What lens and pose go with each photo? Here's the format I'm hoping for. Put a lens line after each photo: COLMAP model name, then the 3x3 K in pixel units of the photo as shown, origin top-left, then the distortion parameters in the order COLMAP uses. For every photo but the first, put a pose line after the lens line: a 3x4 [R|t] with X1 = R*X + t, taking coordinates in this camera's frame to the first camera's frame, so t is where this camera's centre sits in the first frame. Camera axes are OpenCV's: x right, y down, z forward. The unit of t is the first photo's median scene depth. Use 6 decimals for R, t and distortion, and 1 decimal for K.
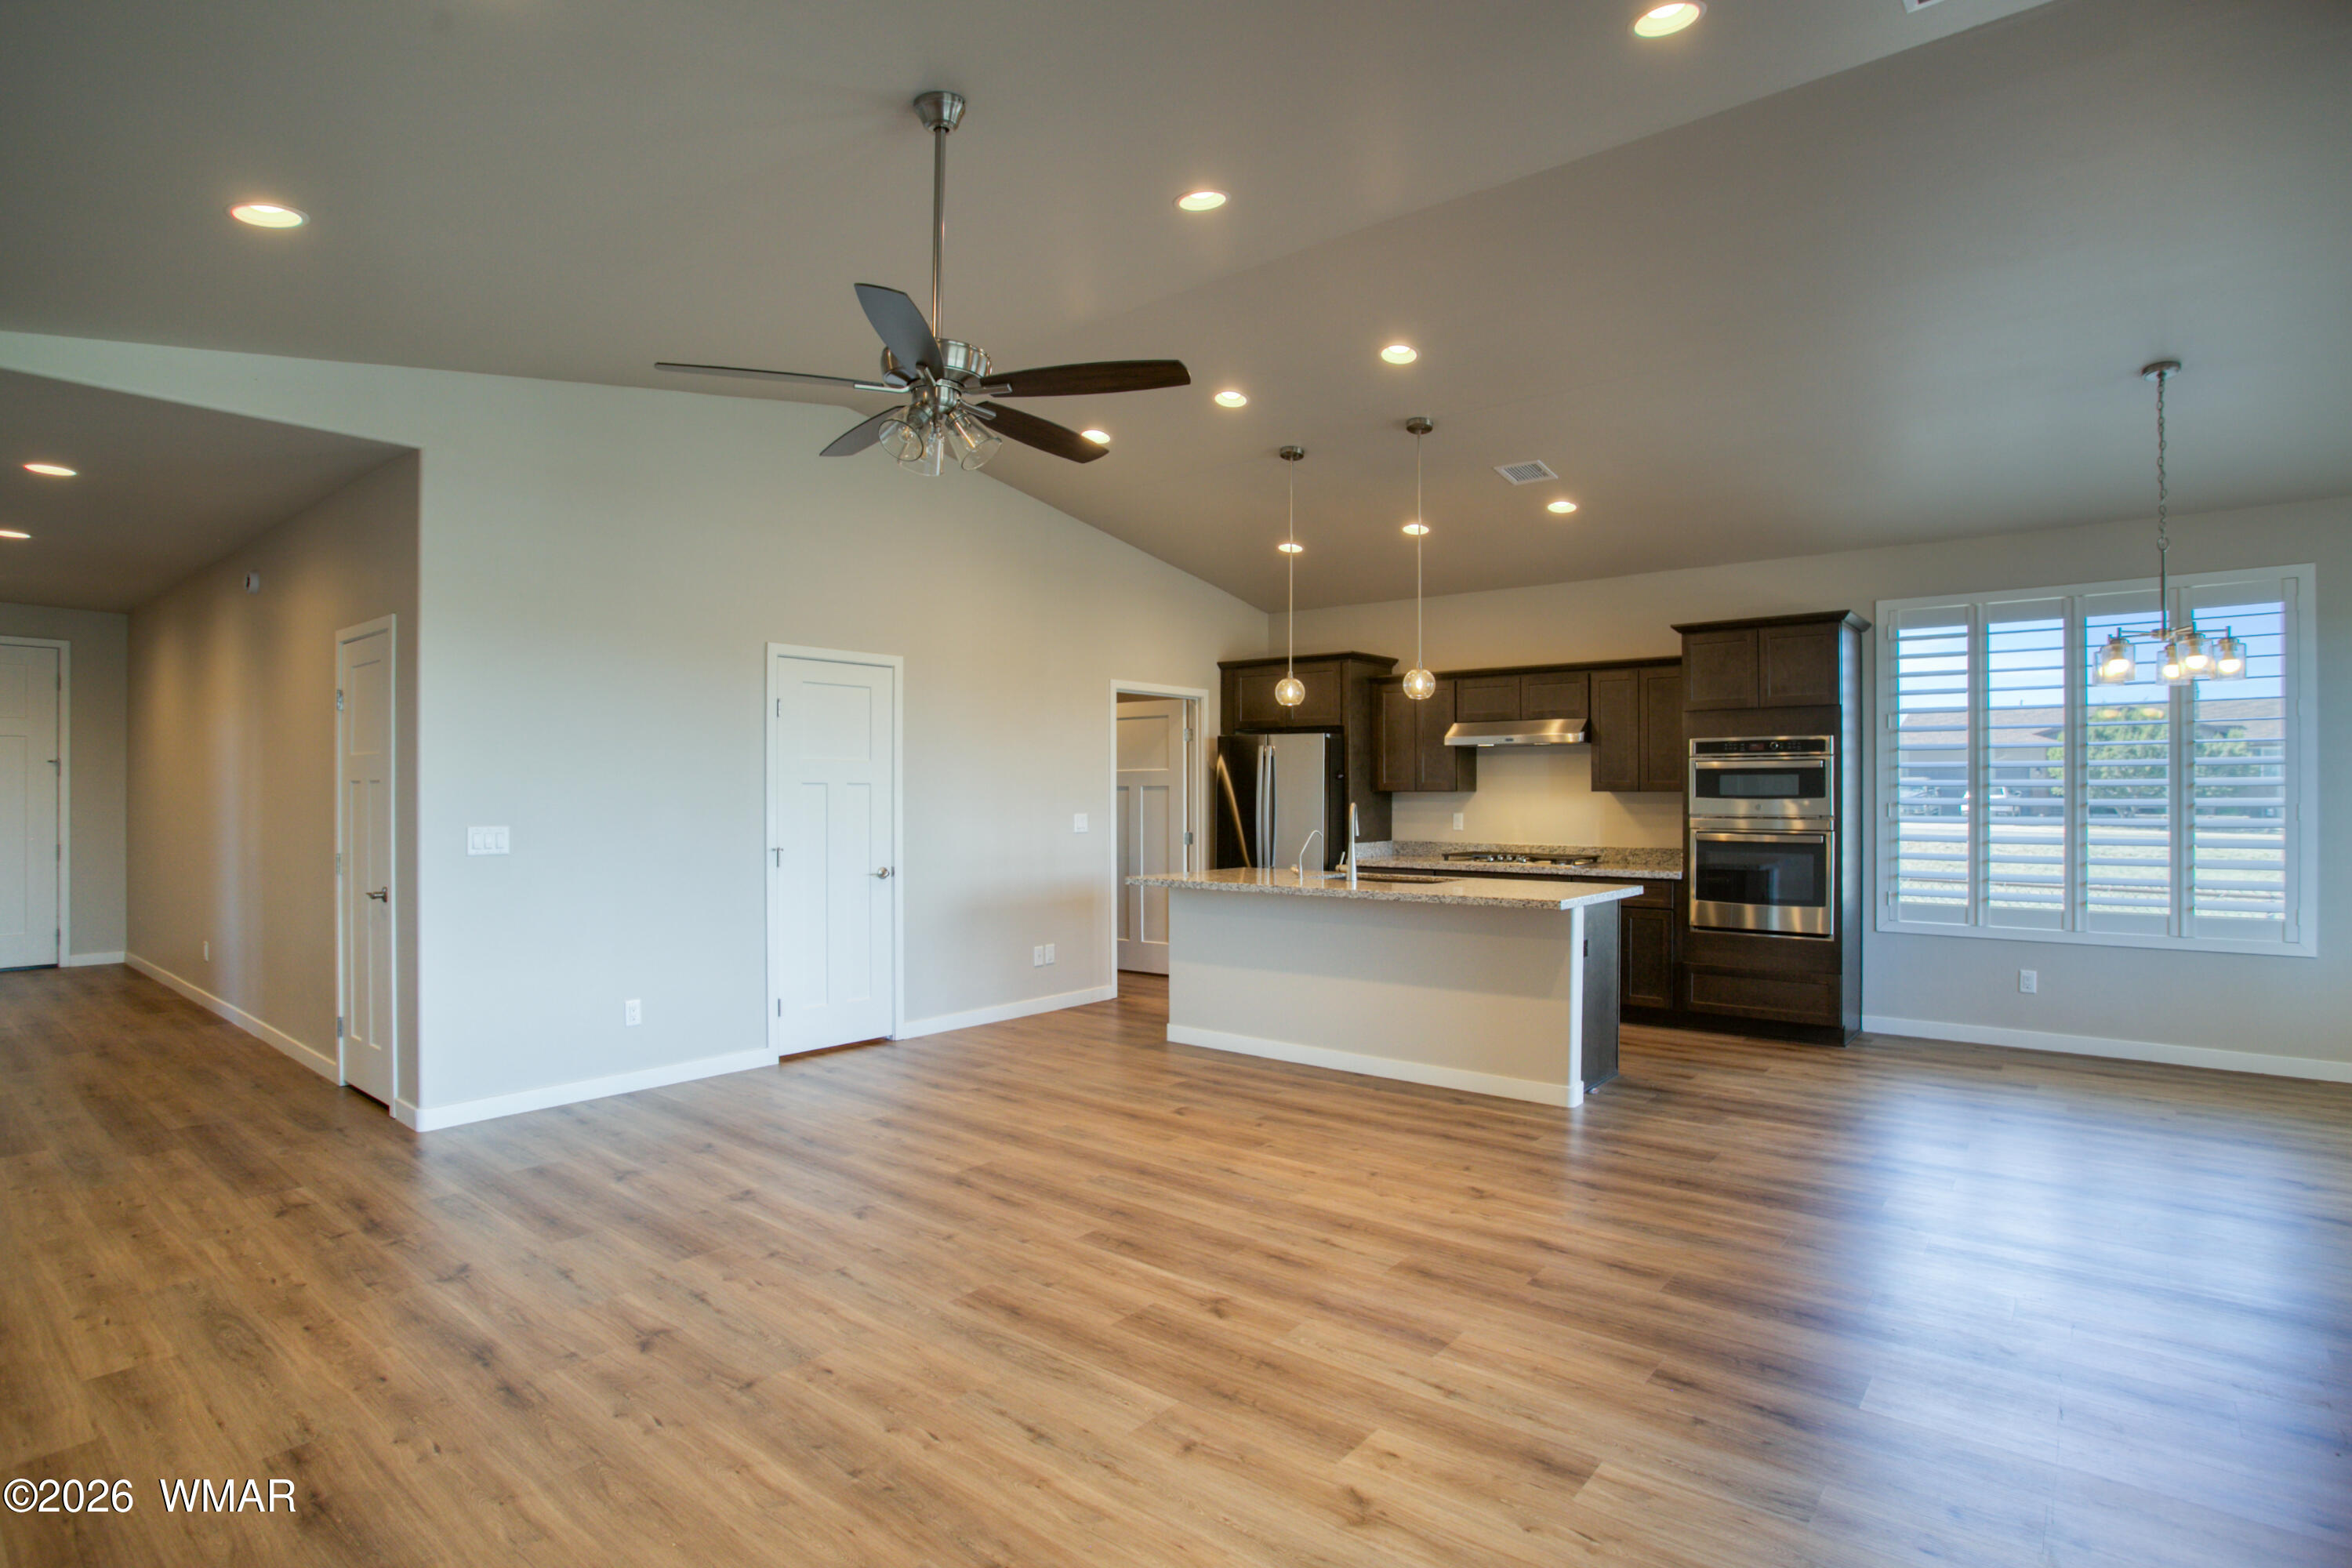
lens RADIAL K [[1167.9, 0, 1188.8], [0, 1167.9, 793.5], [0, 0, 1]] dist [-0.063228, 0.003416]
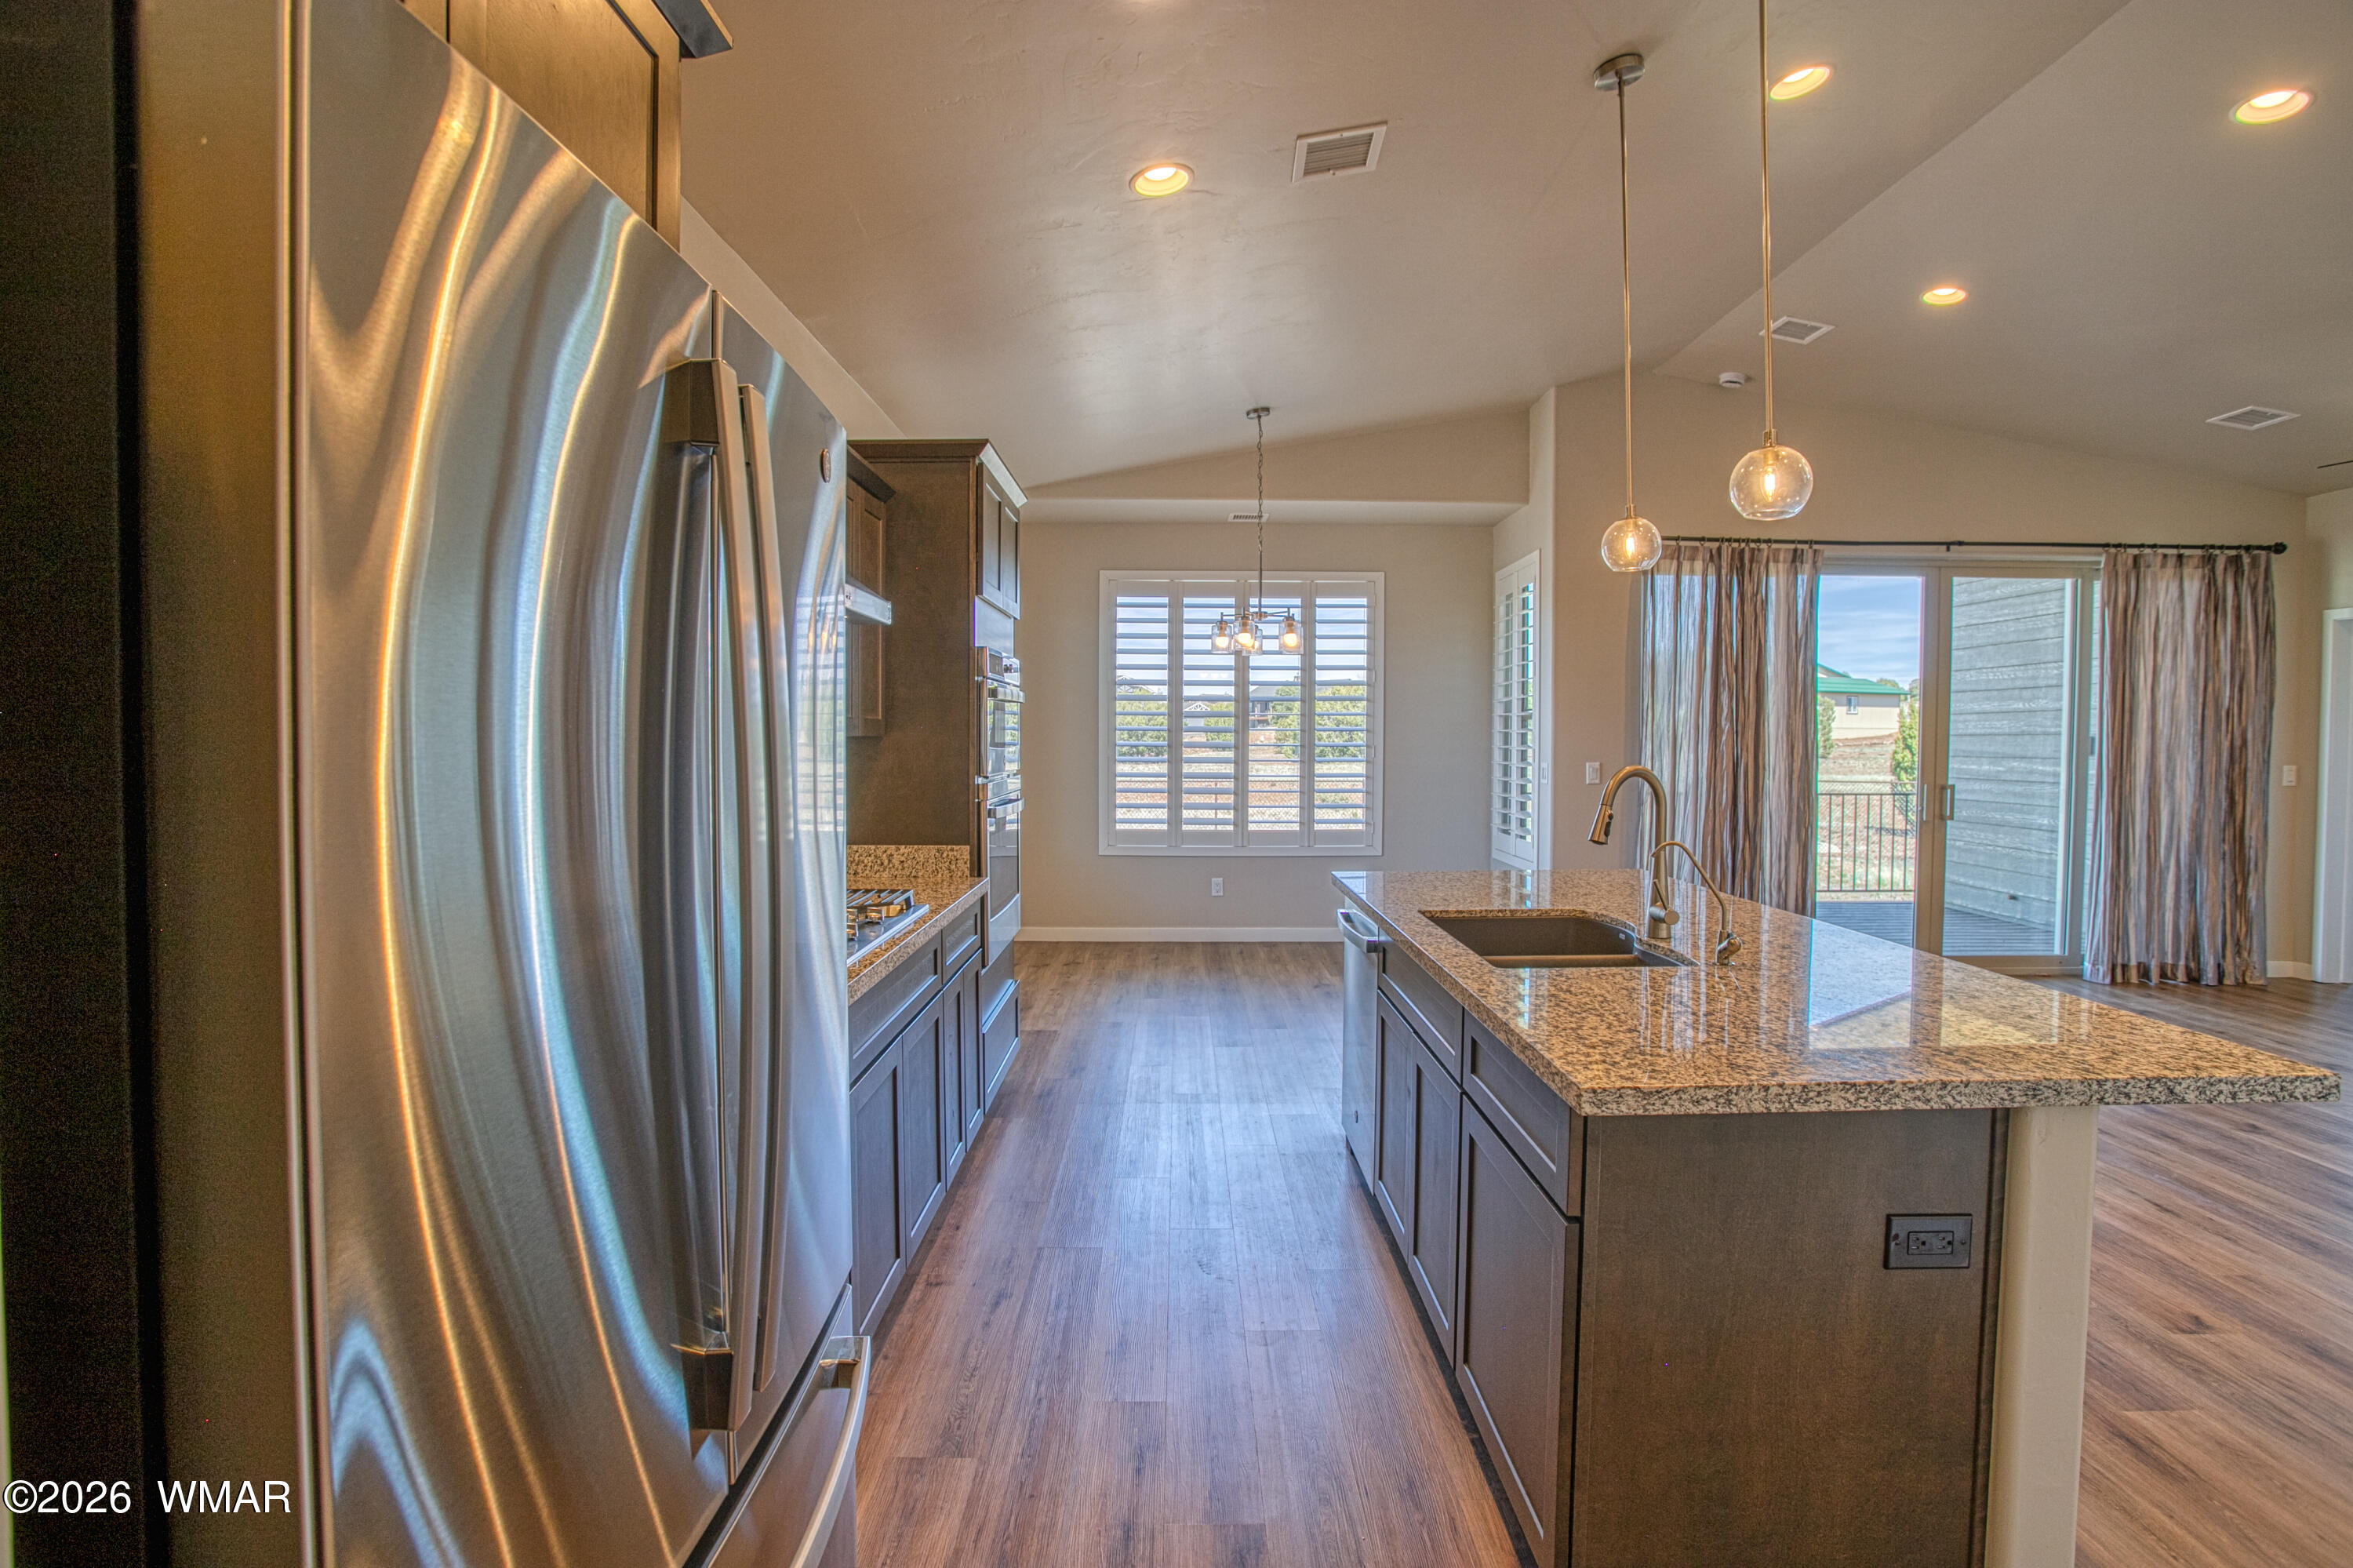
lens RADIAL K [[1152.1, 0, 1166.1], [0, 1152.1, 772.7], [0, 0, 1]] dist [-0.063715, 0.020811]
pose [[-0.631584, -0.027576, 0.774817, -0.083141], [-0.000316, 0.999376, 0.035311, -0.005893], [-0.775308, 0.022057, -0.631198, 1.462368]]
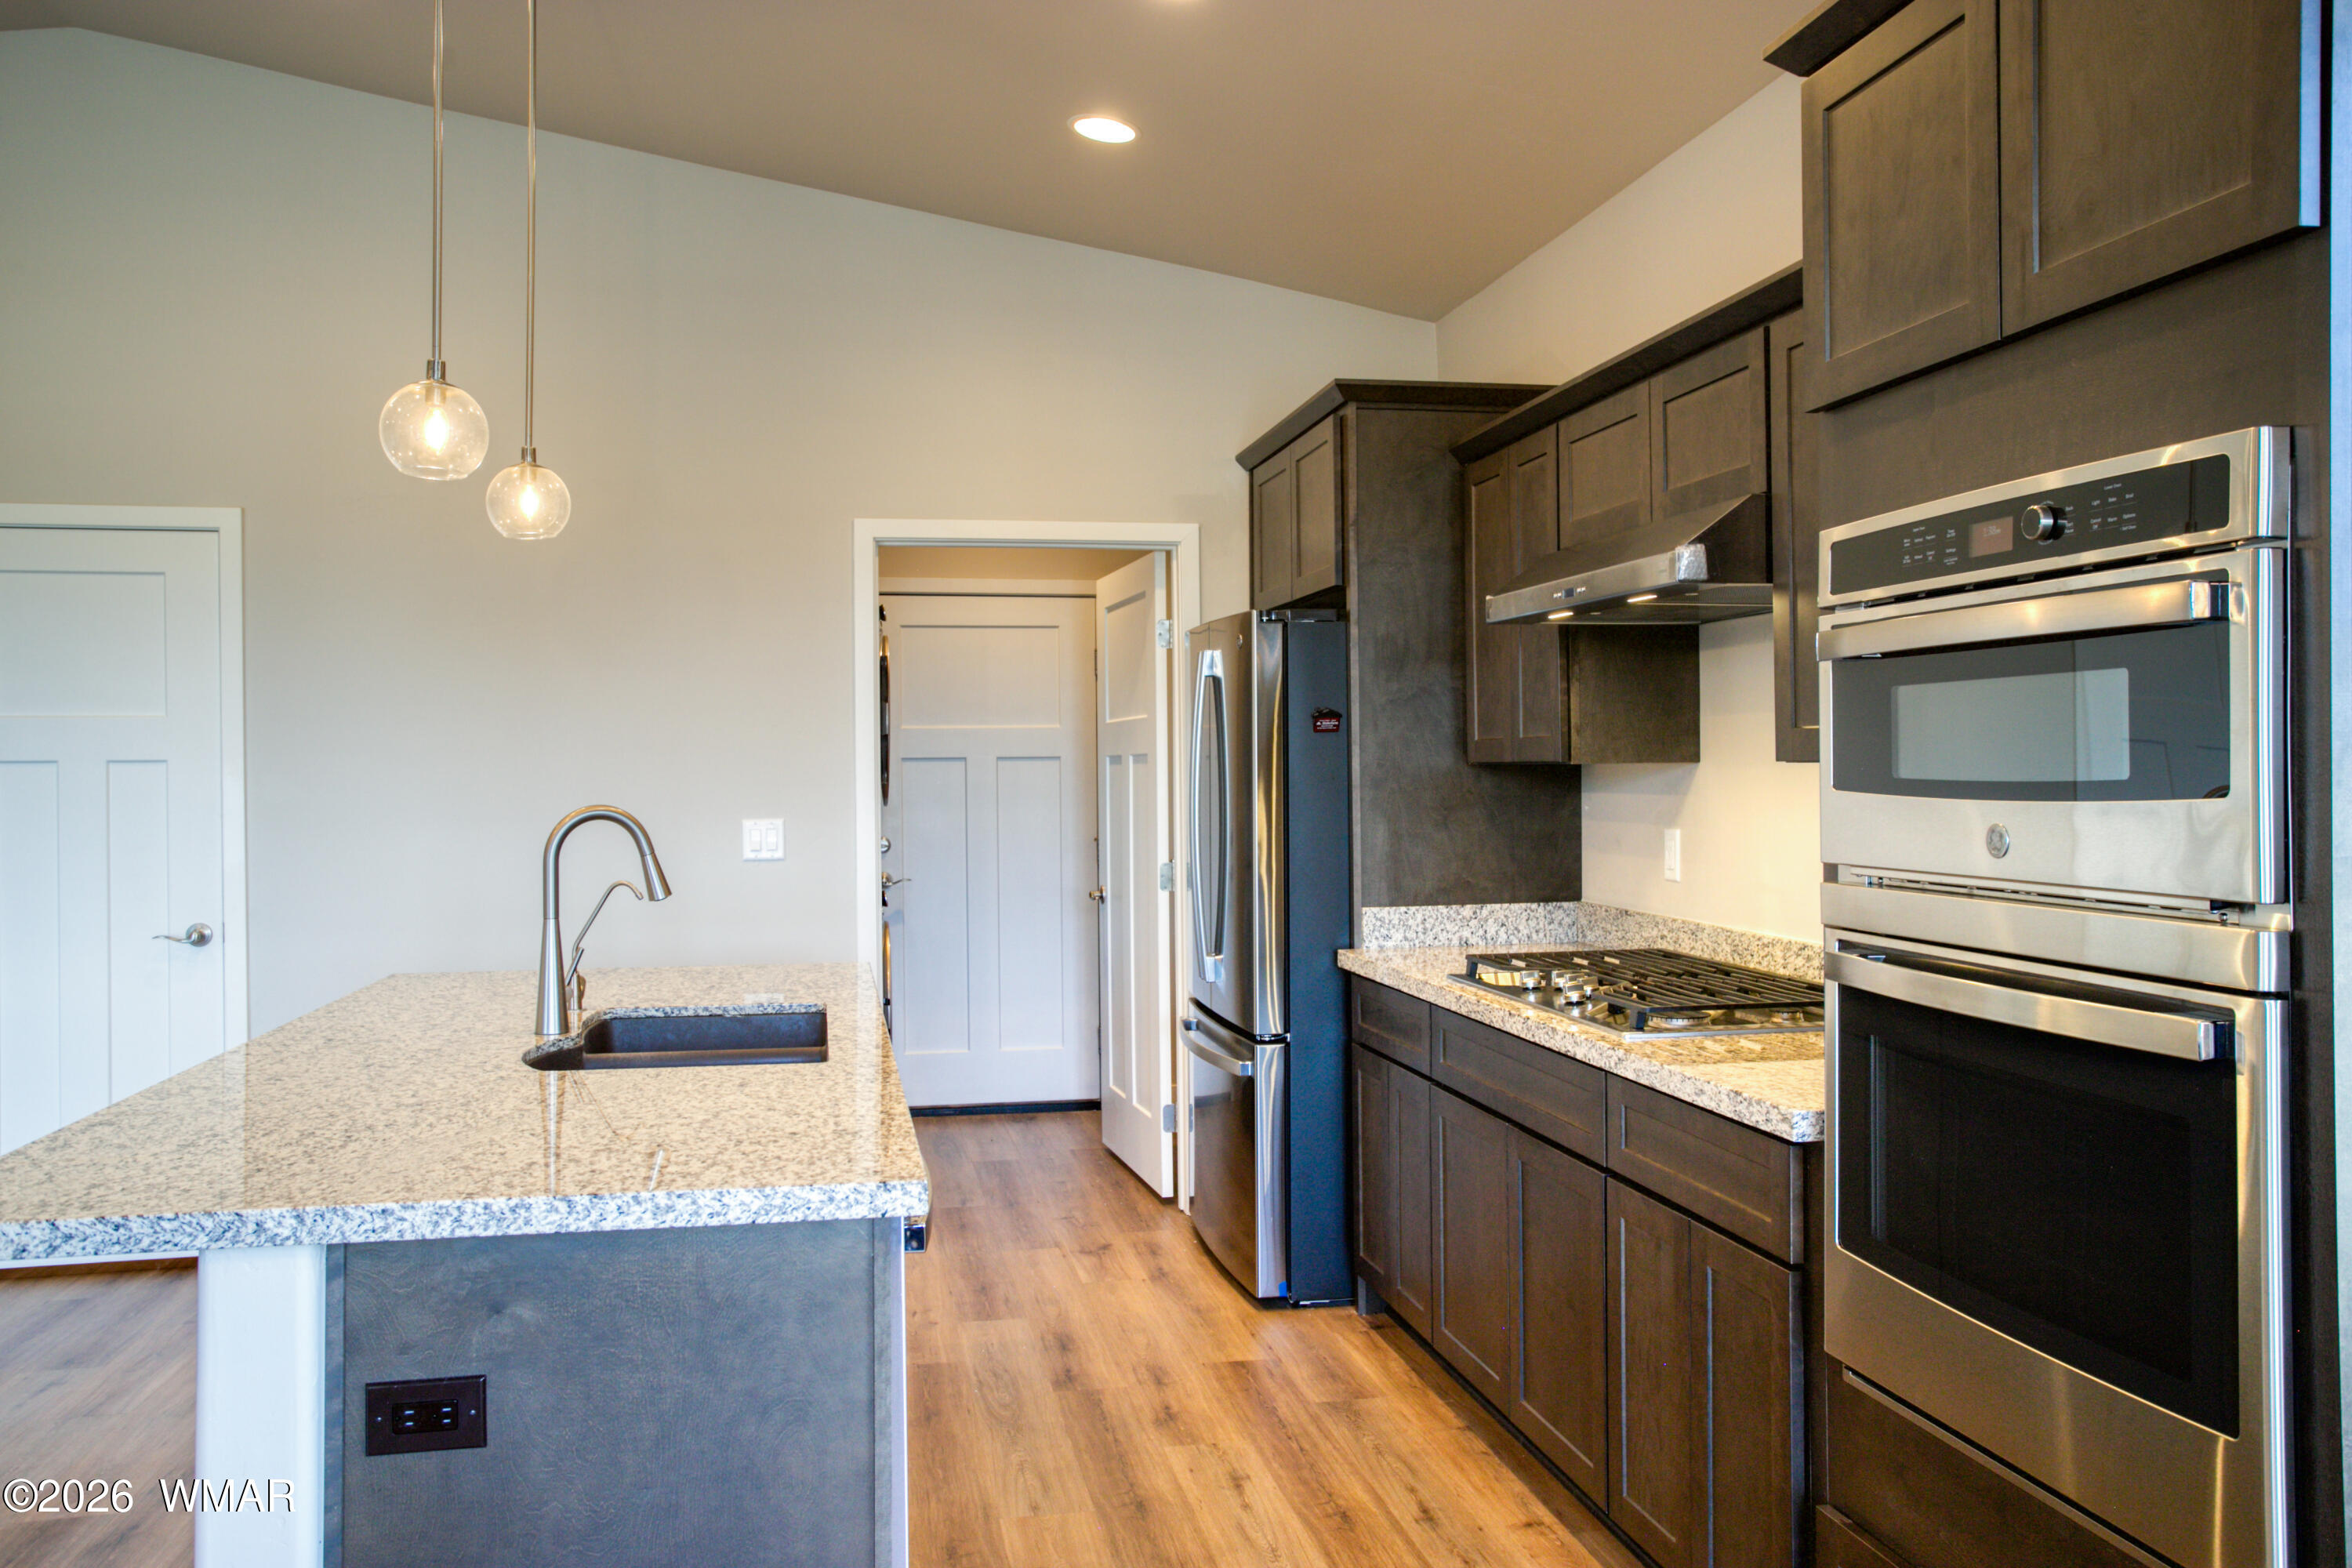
lens RADIAL K [[1846.0, 0, 1171.9], [0, 1846.0, 772.1], [0, 0, 1]] dist [0.023554, 0.017504]
pose [[0.759318, -0.004219, -0.650706, 0.649008], [0.008850, 0.999953, 0.003843, -0.002764], [0.650660, -0.008677, 0.759320, 0.721199]]
